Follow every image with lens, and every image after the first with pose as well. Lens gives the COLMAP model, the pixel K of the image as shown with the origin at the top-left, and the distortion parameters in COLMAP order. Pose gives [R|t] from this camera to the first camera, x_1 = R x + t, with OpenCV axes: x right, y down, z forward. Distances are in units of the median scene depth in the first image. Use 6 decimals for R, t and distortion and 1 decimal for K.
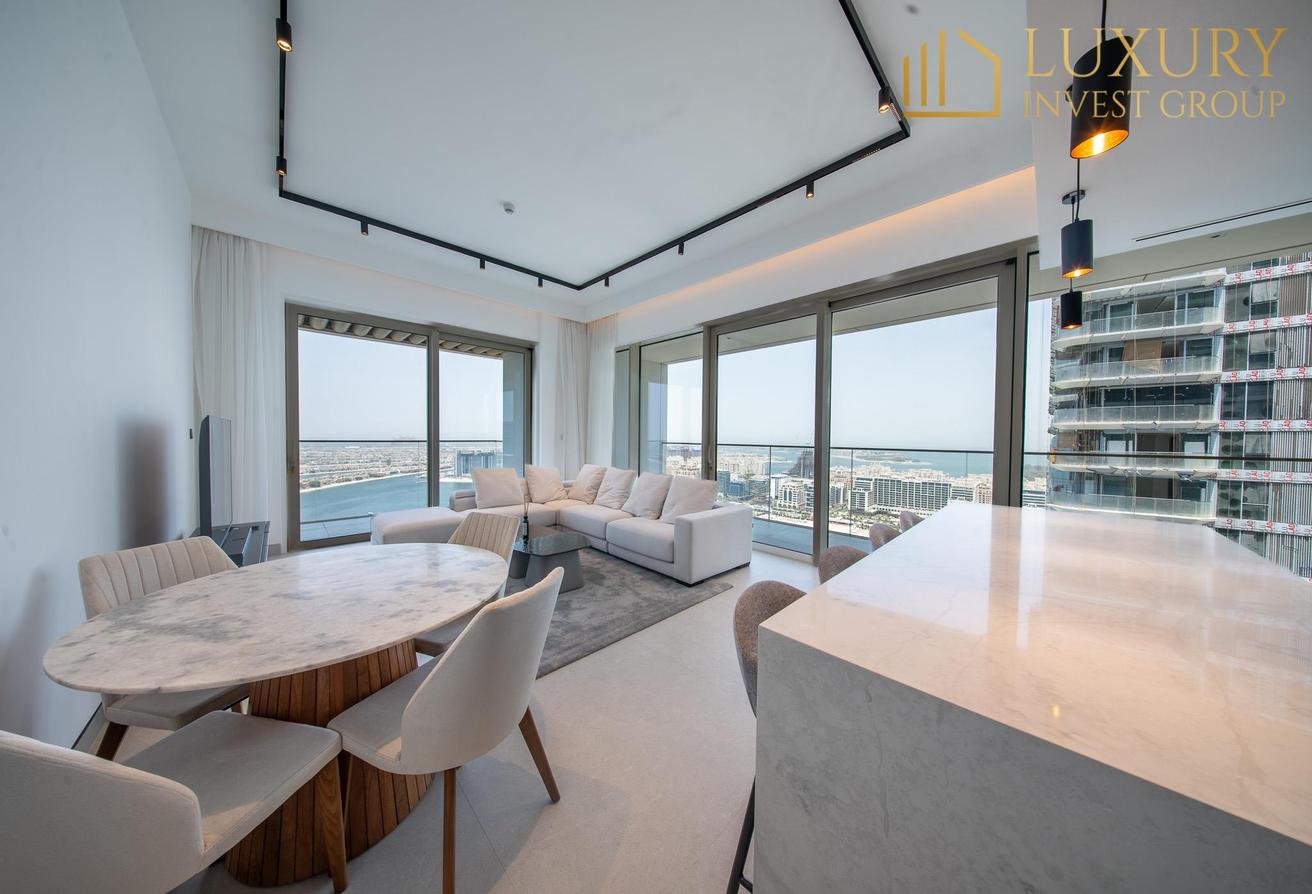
lens RADIAL K [[385.7, 0, 651.1], [0, 385.7, 446.9], [0, 0, 1]] dist [-0.001162, -0.000557]
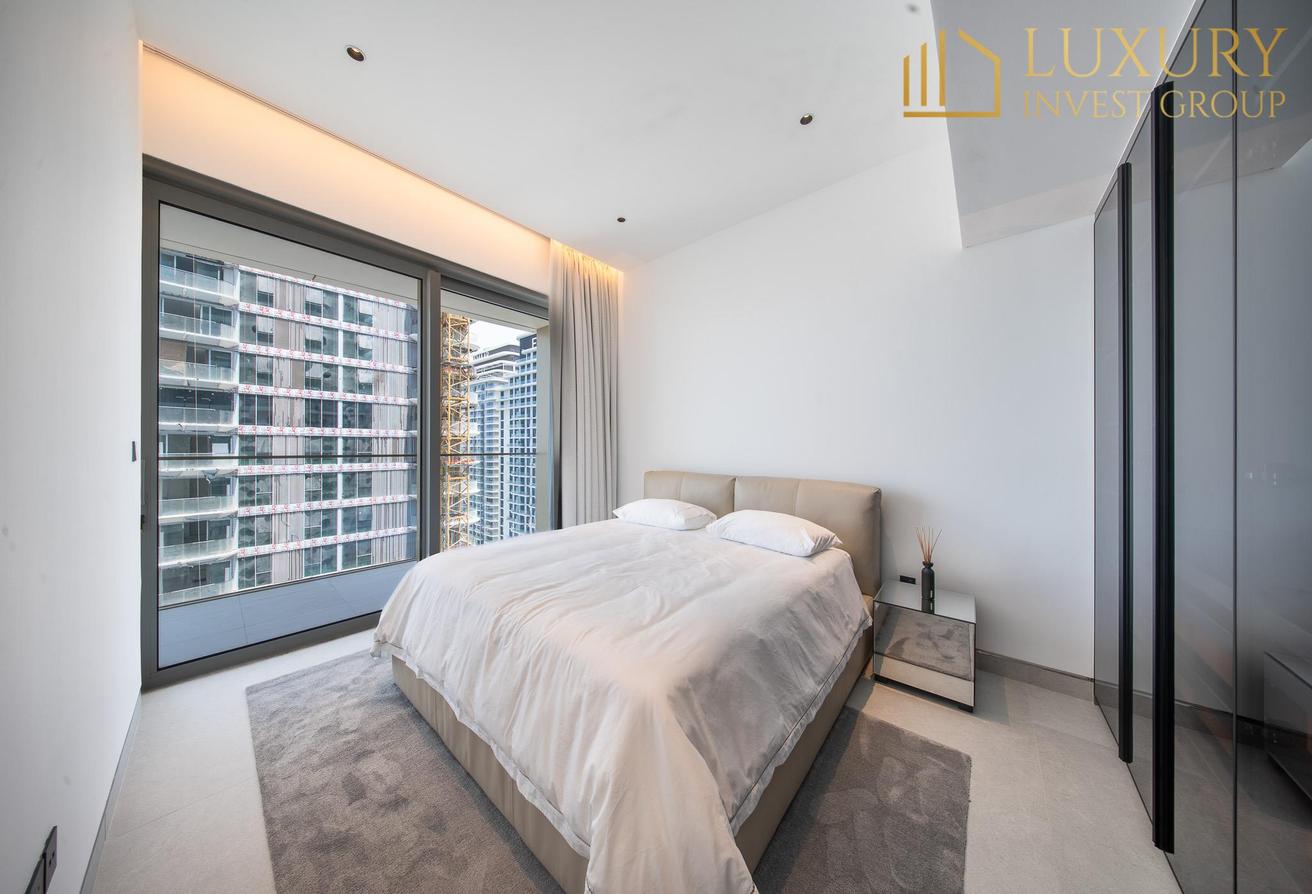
lens RADIAL K [[386.0, 0, 656.0], [0, 386.0, 447.0], [0, 0, 1]] dist [0.006643, -0.003659]
pose [[-0.087406, -0.010833, 0.996114, 0.198407], [0.017974, 0.999761, 0.012450, 0.006523], [-0.996011, 0.018993, -0.087190, -0.163756]]
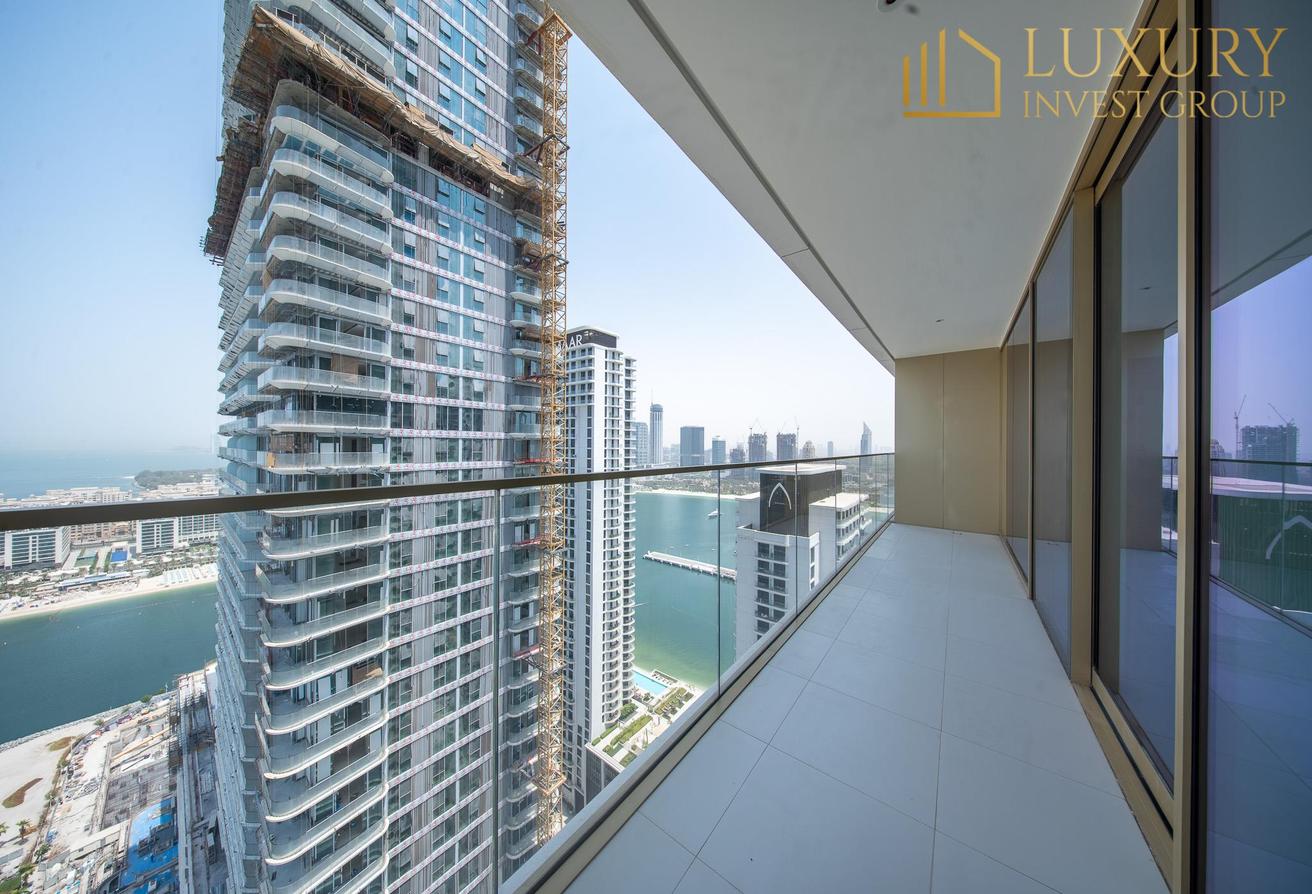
lens RADIAL K [[384.3, 0, 654.5], [0, 384.3, 445.7], [0, 0, 1]] dist [-0.000740, -0.000063]
pose [[-0.134448, -0.006670, 0.990898, 0.005959], [0.013680, 0.999870, 0.008586, -0.005859], [-0.990826, 0.014710, -0.134339, 0.258200]]
